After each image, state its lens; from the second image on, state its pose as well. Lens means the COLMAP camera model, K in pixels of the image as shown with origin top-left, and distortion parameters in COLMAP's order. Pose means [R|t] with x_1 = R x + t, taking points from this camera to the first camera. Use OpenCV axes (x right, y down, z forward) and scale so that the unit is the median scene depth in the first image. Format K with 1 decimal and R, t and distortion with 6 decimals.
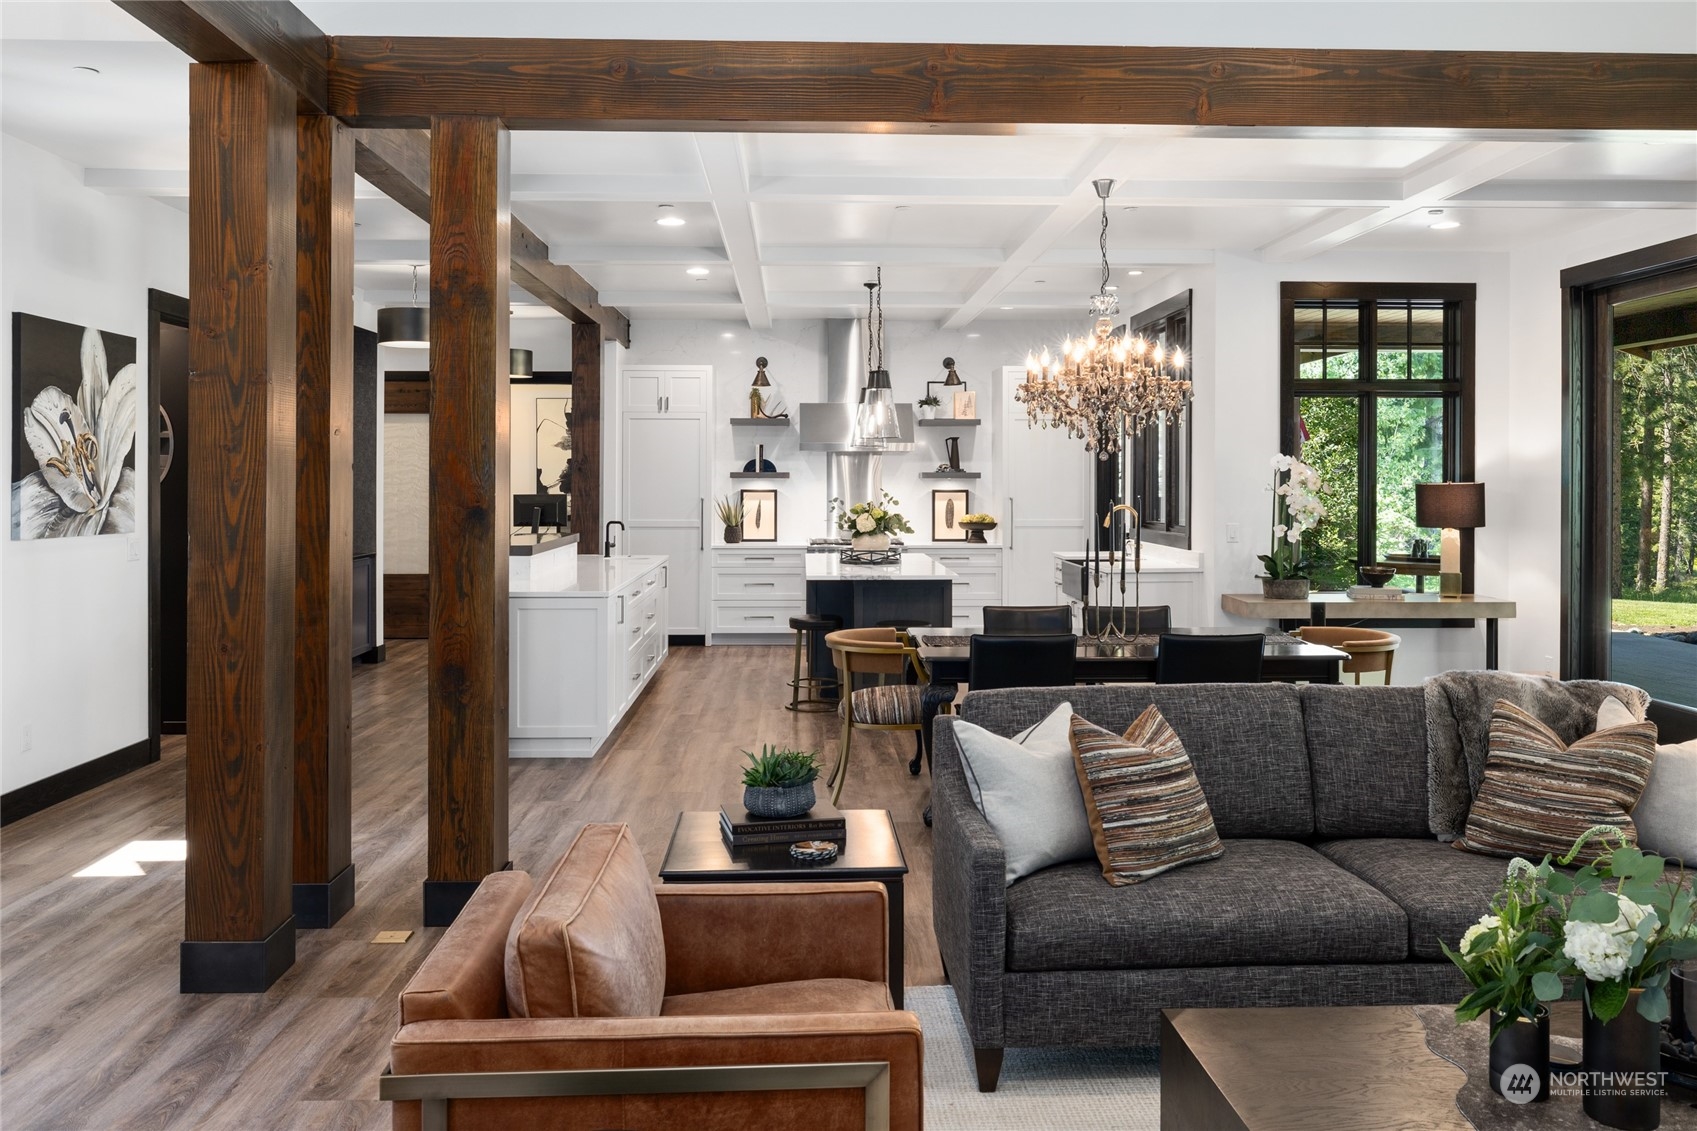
lens RADIAL K [[1320.0, 0, 852.8], [0, 1320.0, 475.0], [0, 0, 1]] dist [-0.001972, -0.001446]
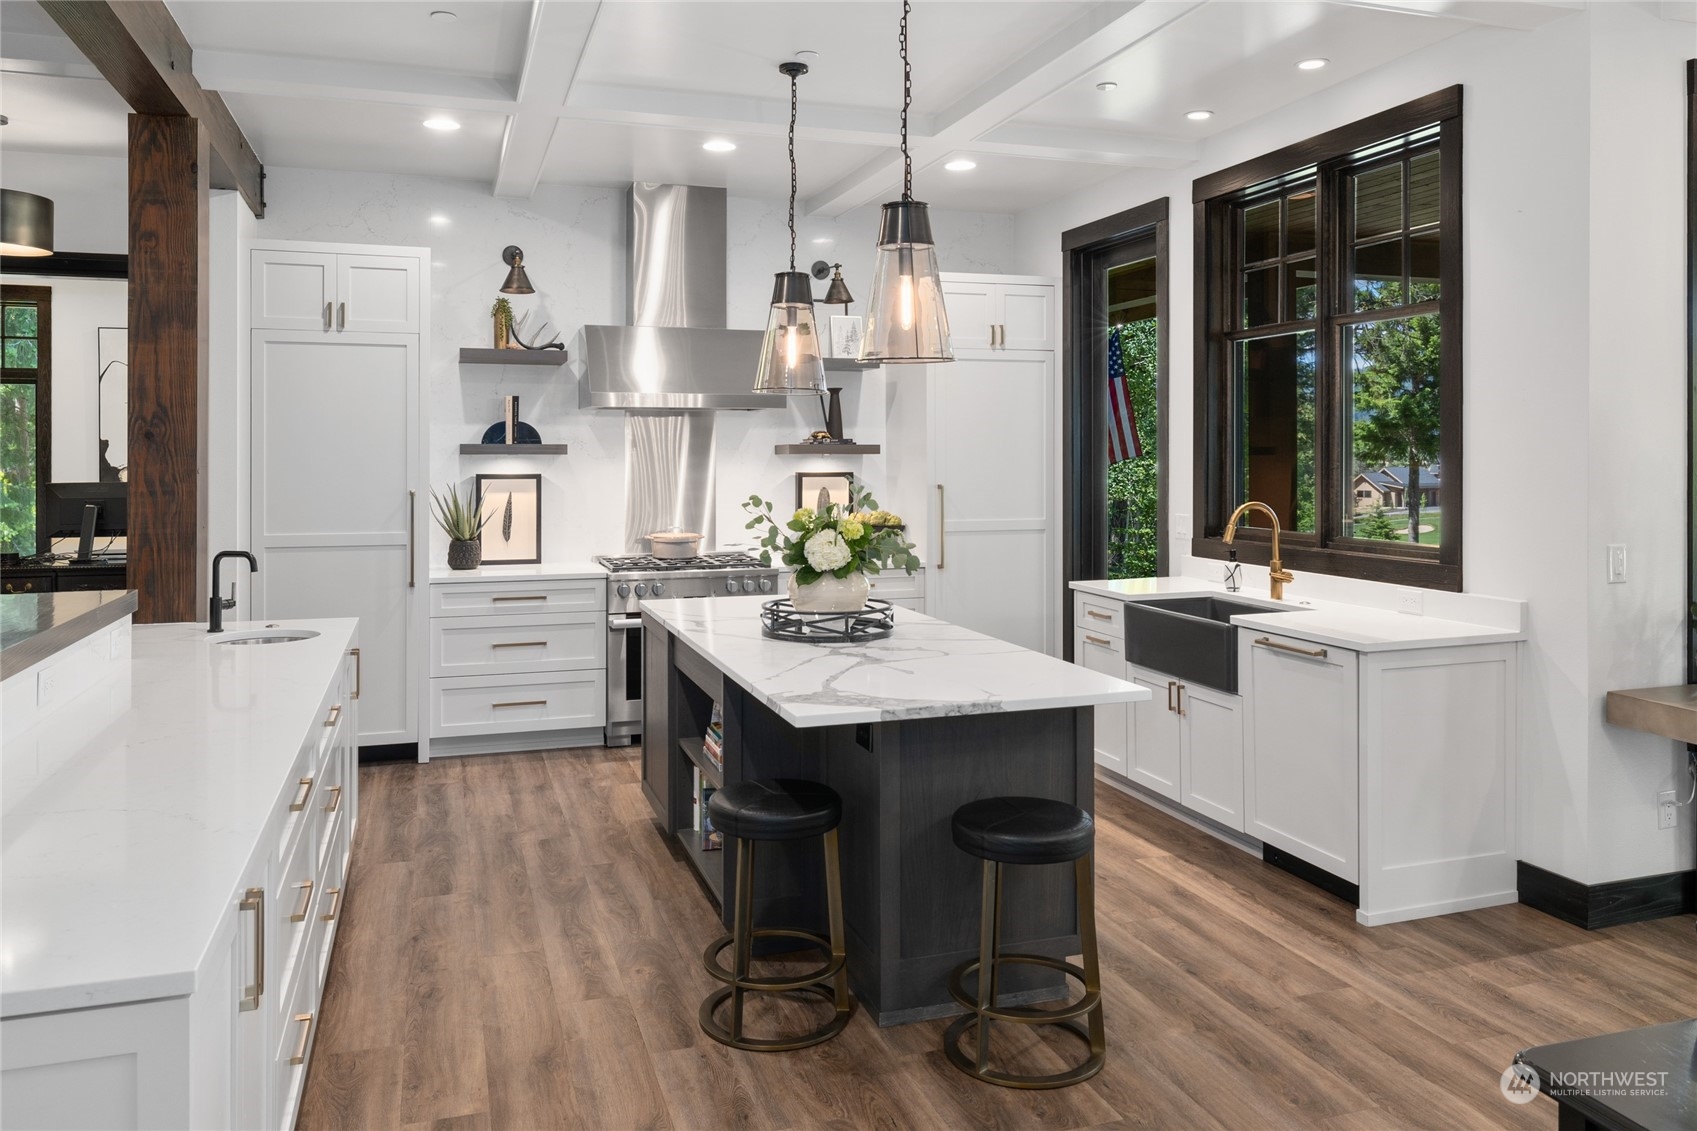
lens RADIAL K [[1230.8, 0, 842.8], [0, 1230.8, 454.4], [0, 0, 1]] dist [0.001895, 0.004018]
pose [[0.961682, -0.002134, 0.274159, -0.080709], [0.001369, 0.999995, 0.002982, 0.000973], [-0.274164, -0.002492, 0.961680, 0.455298]]
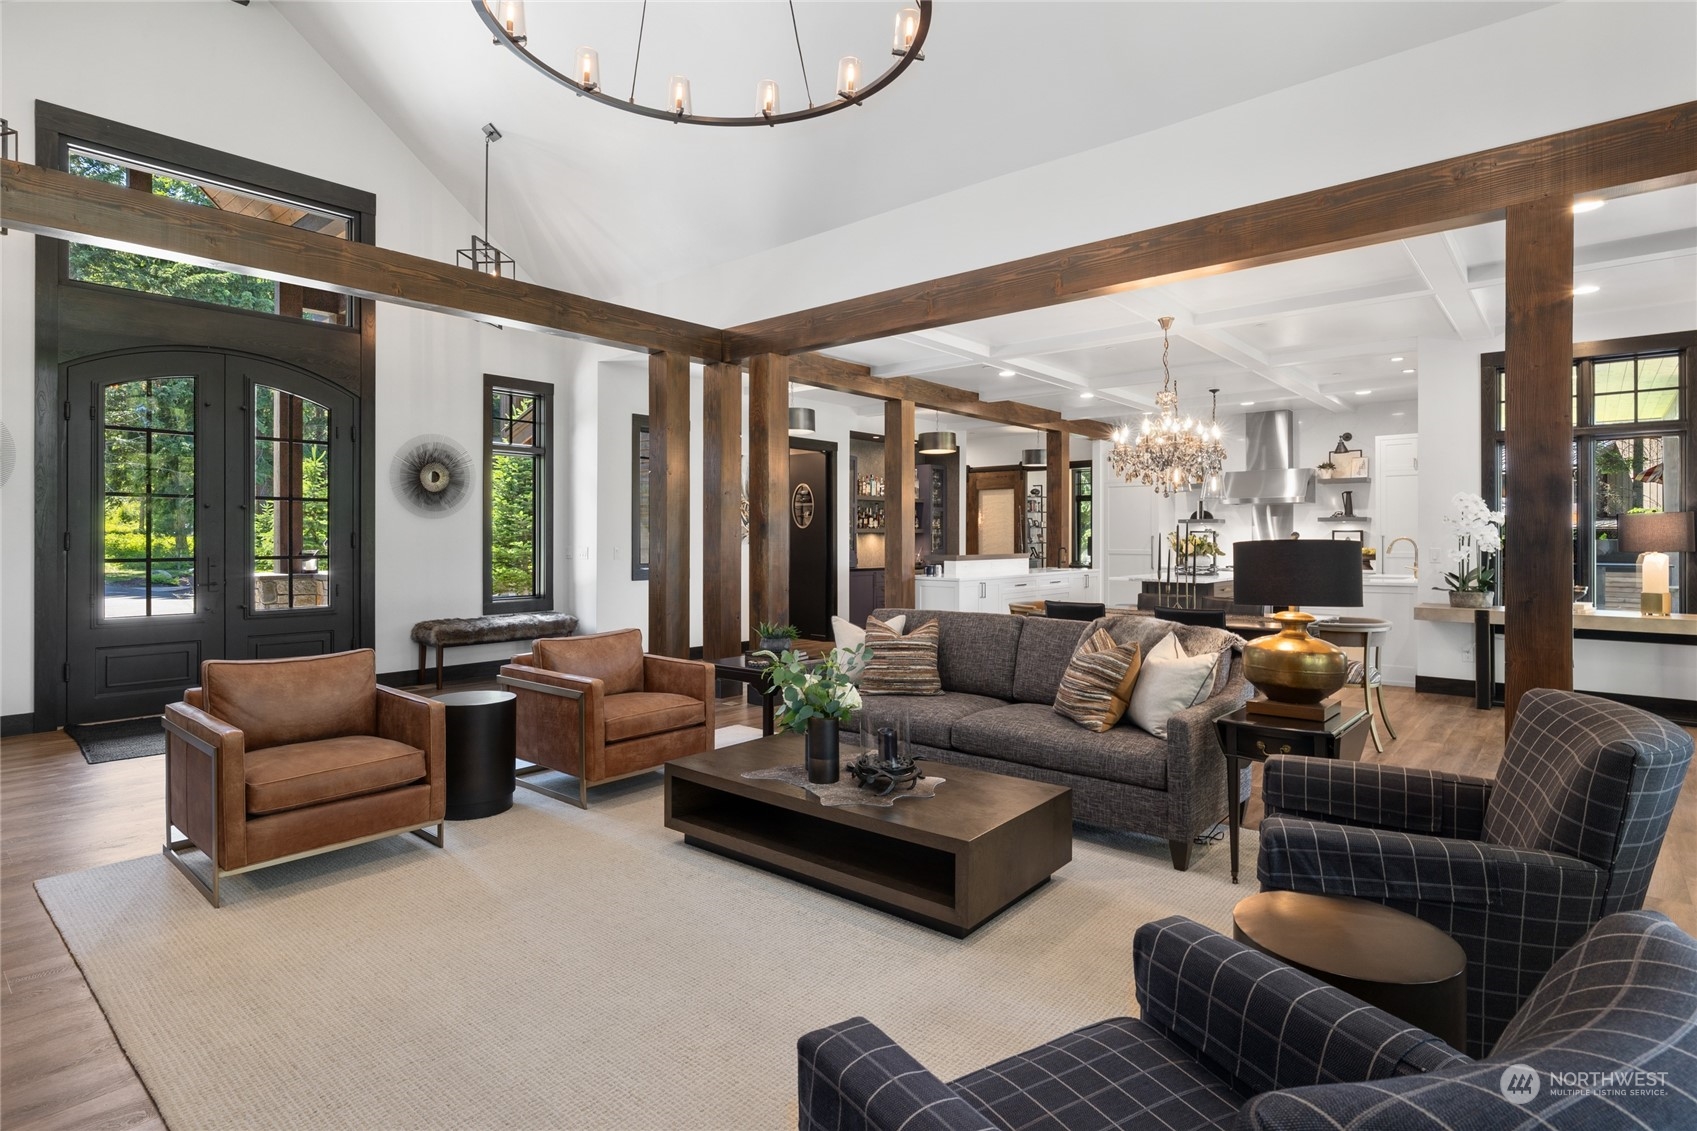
lens RADIAL K [[869.3, 0, 848.9], [0, 869.3, 535.1], [0, 0, 1]] dist [-0.000651, -0.000023]
pose [[0.733818, -0.003839, -0.679335, 0.315939], [0.002783, 0.999993, -0.002644, 0.017679], [0.679340, 0.000049, 0.733823, -0.003350]]
